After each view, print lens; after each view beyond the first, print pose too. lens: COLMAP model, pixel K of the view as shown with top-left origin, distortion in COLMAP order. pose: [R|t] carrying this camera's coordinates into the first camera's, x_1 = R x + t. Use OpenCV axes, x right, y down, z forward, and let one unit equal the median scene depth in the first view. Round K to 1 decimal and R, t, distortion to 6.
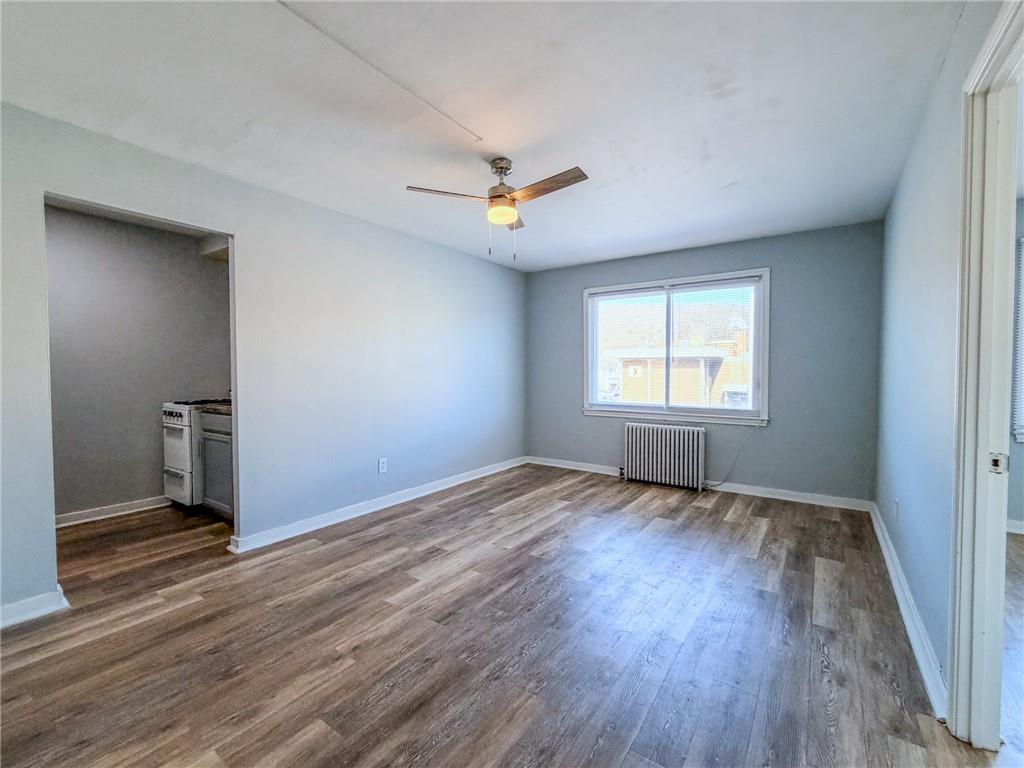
lens RADIAL K [[440.6, 0, 515.6], [0, 440.6, 383.2], [0, 0, 1]] dist [-0.002834, -0.000093]
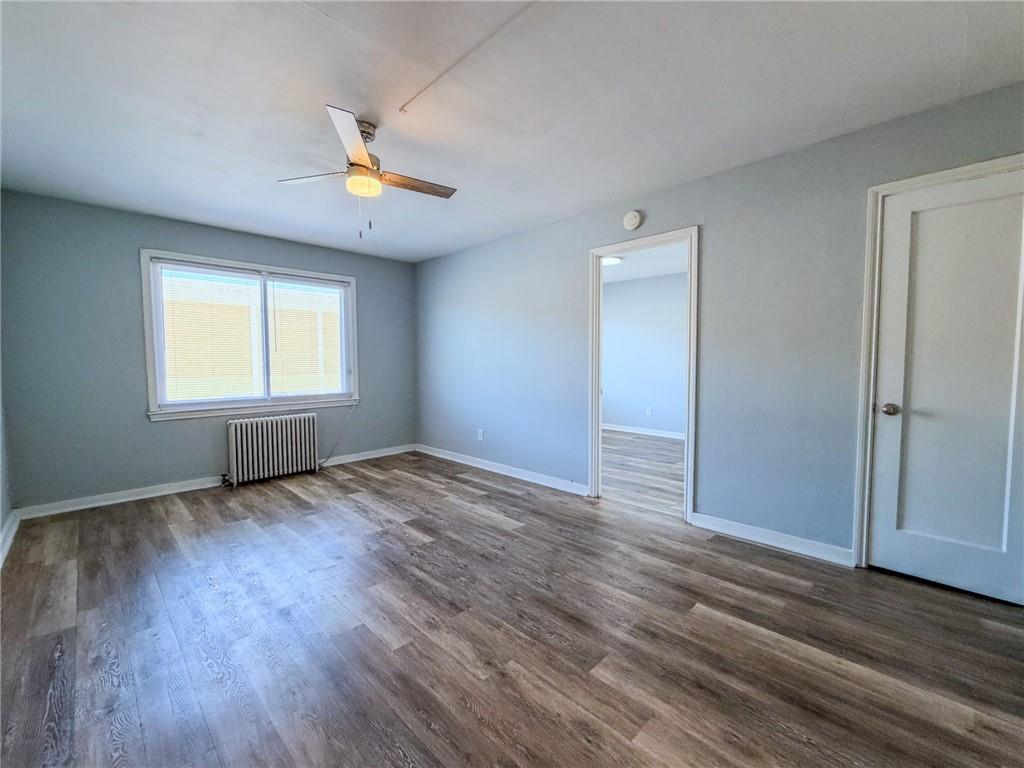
lens RADIAL K [[416.8, 0, 515.3], [0, 416.8, 383.6], [0, 0, 1]] dist [-0.007526, 0.000371]
pose [[0.177214, -0.056530, 0.982547, -0.536215], [0.031528, 0.998163, 0.051742, -0.009020], [-0.983667, 0.021808, 0.178671, 0.357747]]
